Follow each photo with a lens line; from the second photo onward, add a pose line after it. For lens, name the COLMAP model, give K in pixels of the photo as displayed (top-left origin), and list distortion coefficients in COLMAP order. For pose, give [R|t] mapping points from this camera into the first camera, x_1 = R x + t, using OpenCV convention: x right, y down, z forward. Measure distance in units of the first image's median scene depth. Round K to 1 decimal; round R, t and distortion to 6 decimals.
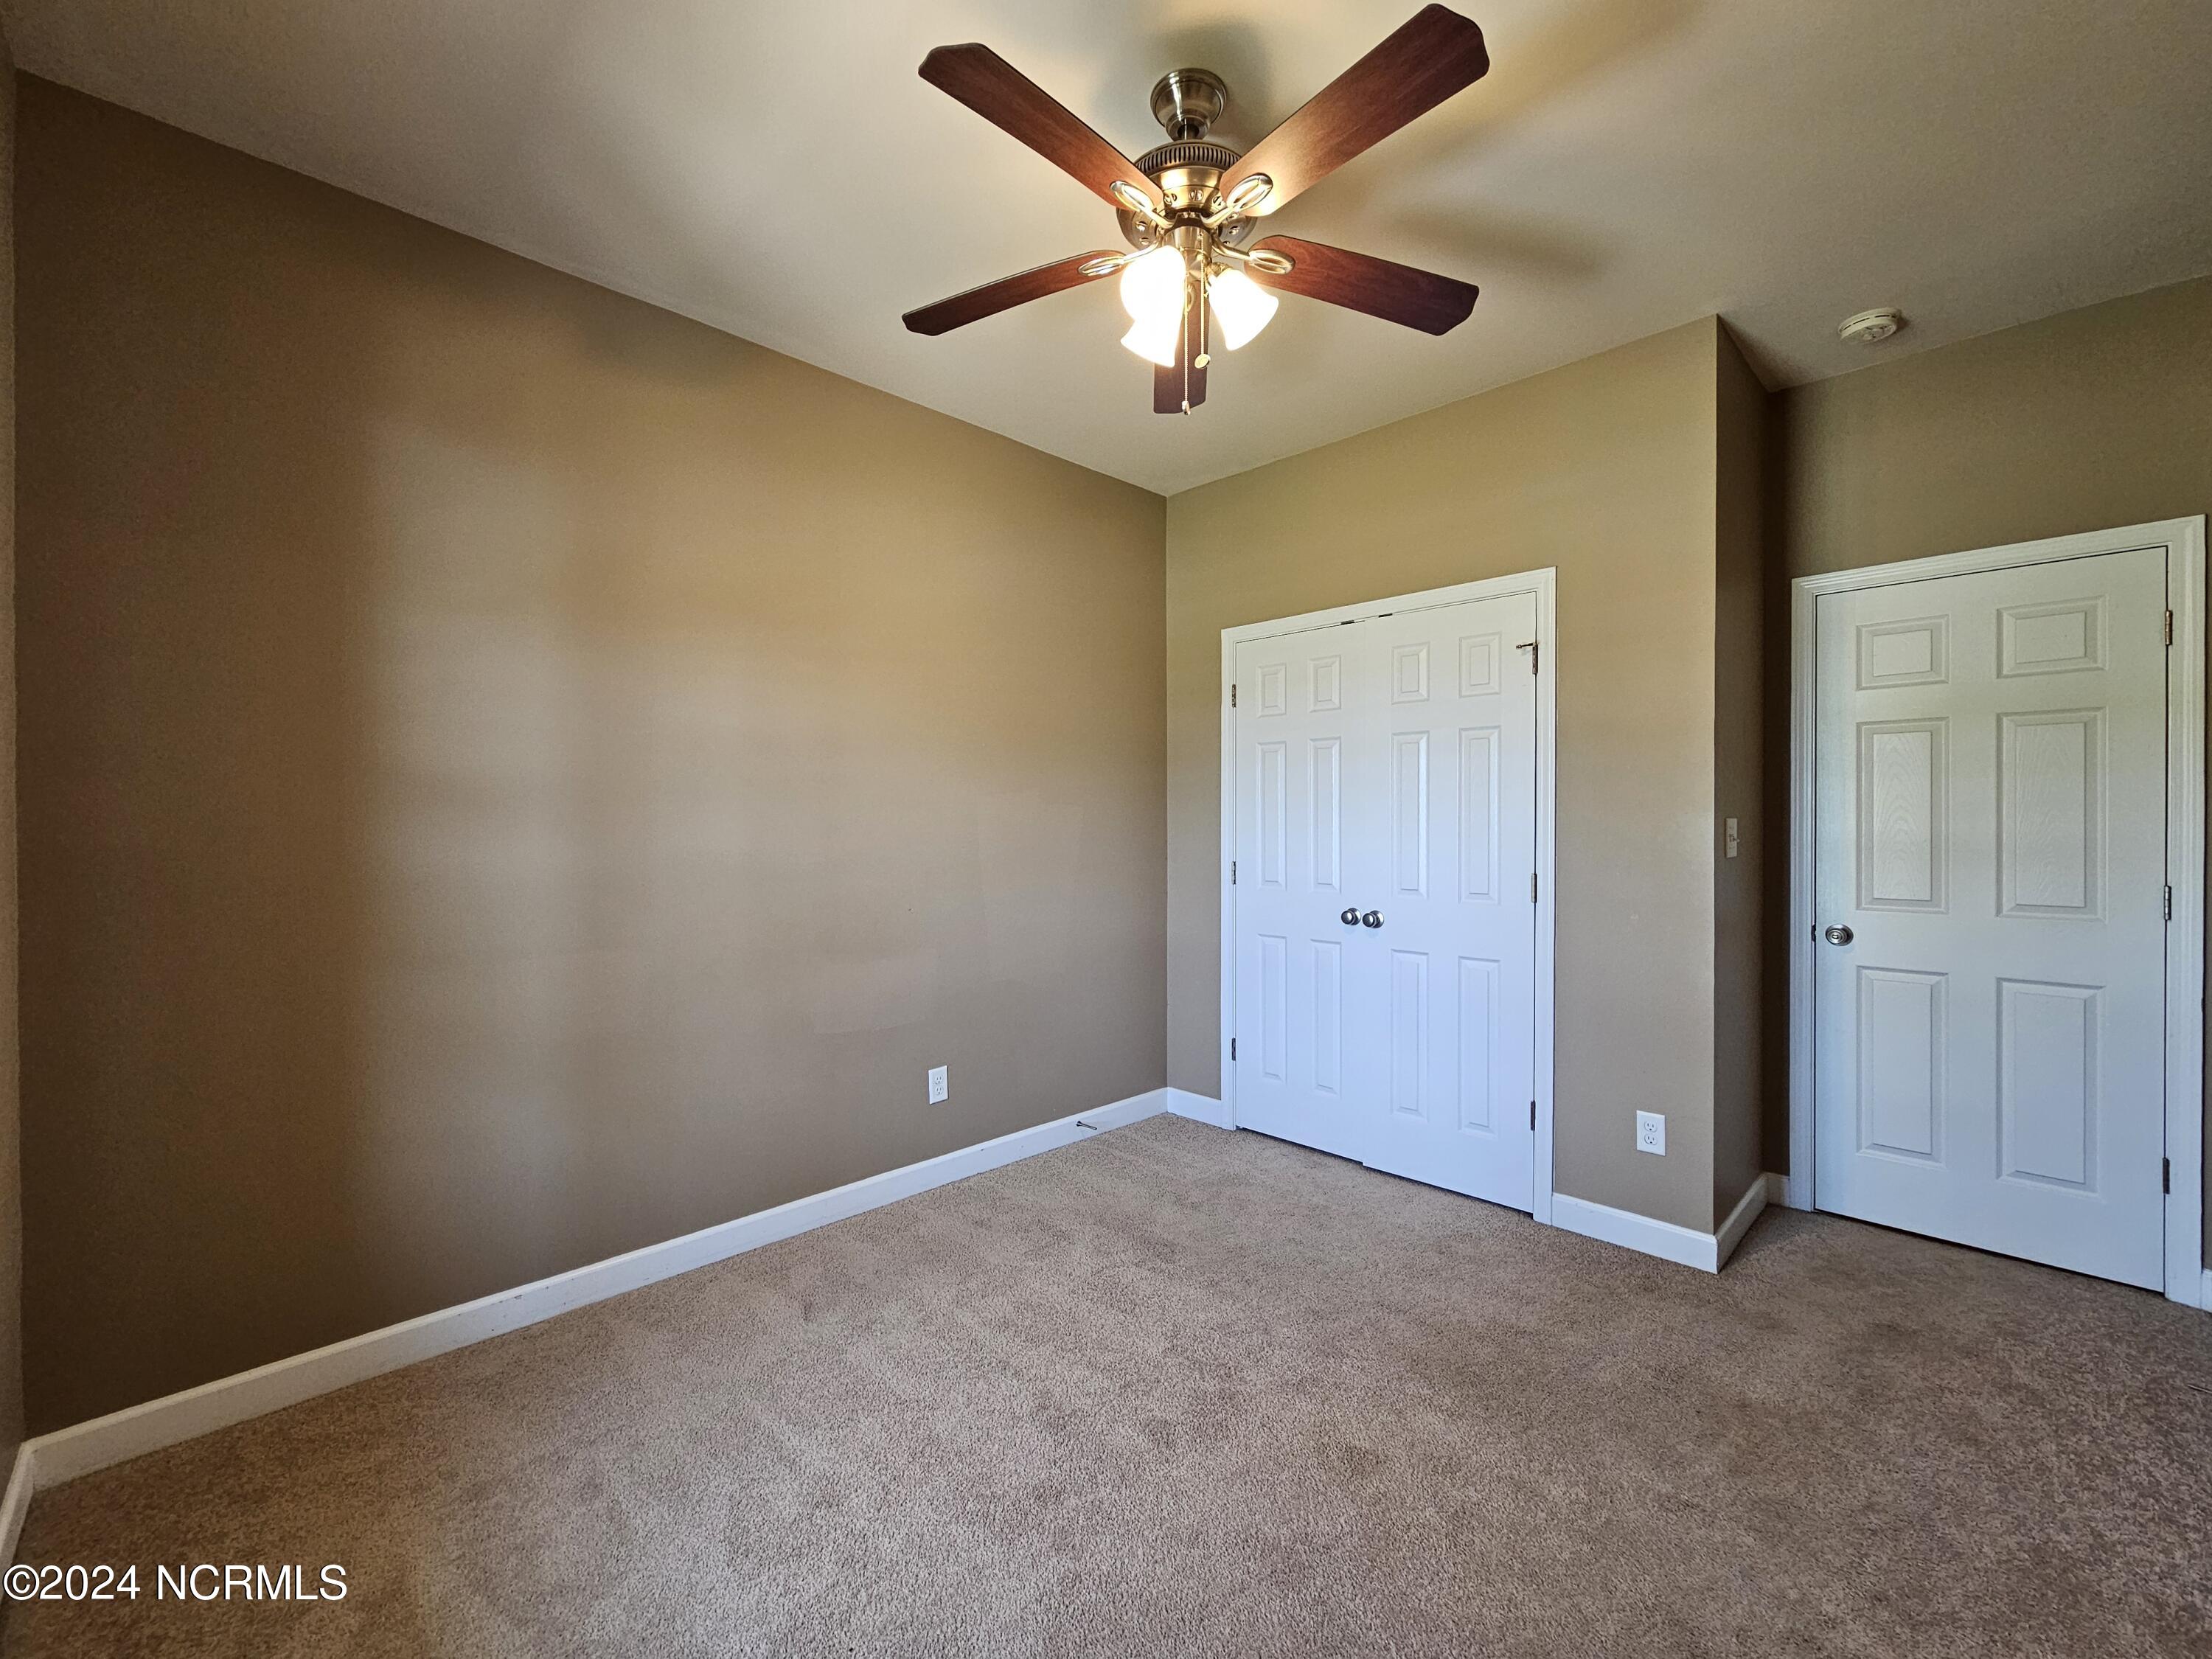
lens RADIAL K [[907.7, 0, 1106.0], [0, 907.7, 829.5], [0, 0, 1]] dist [0.000448, 0.000282]
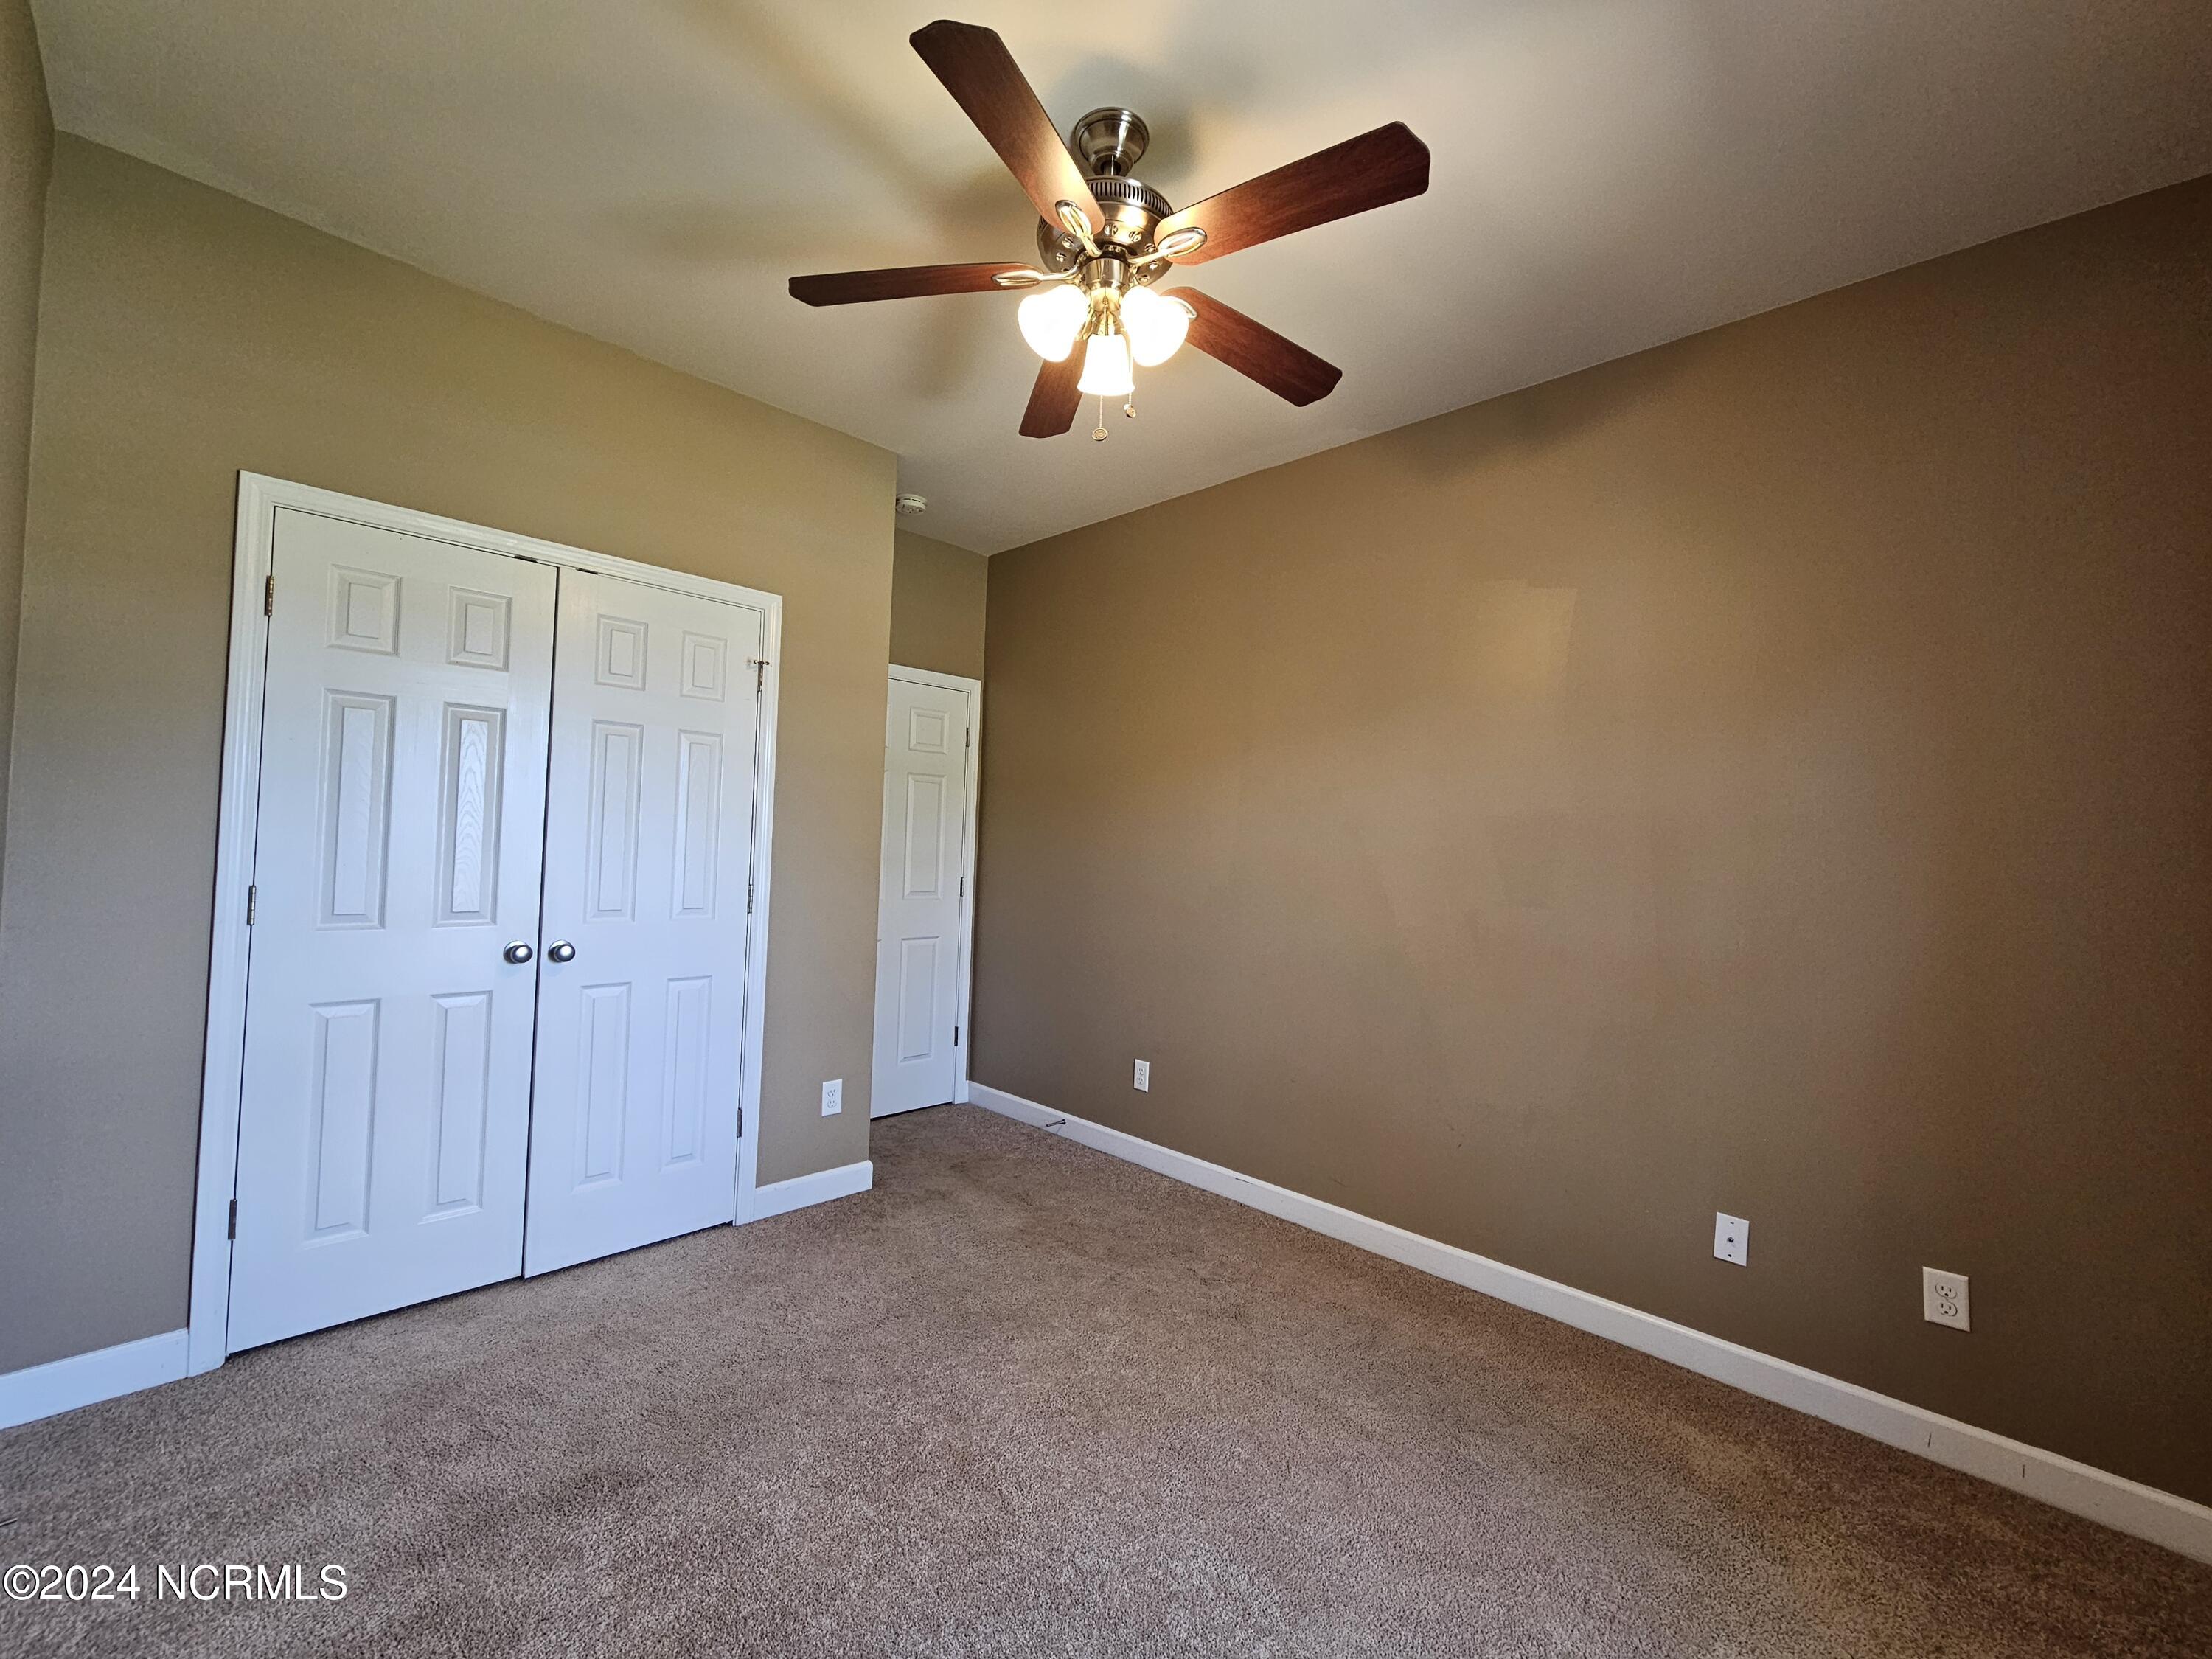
lens RADIAL K [[907.7, 0, 1106.0], [0, 907.7, 829.5], [0, 0, 1]] dist [0.000448, 0.000282]
pose [[-0.009773, 0.019506, 0.999762, -0.600456], [-0.028372, 0.999402, -0.019777, -0.005379], [-0.999550, -0.028559, -0.009214, 0.654472]]
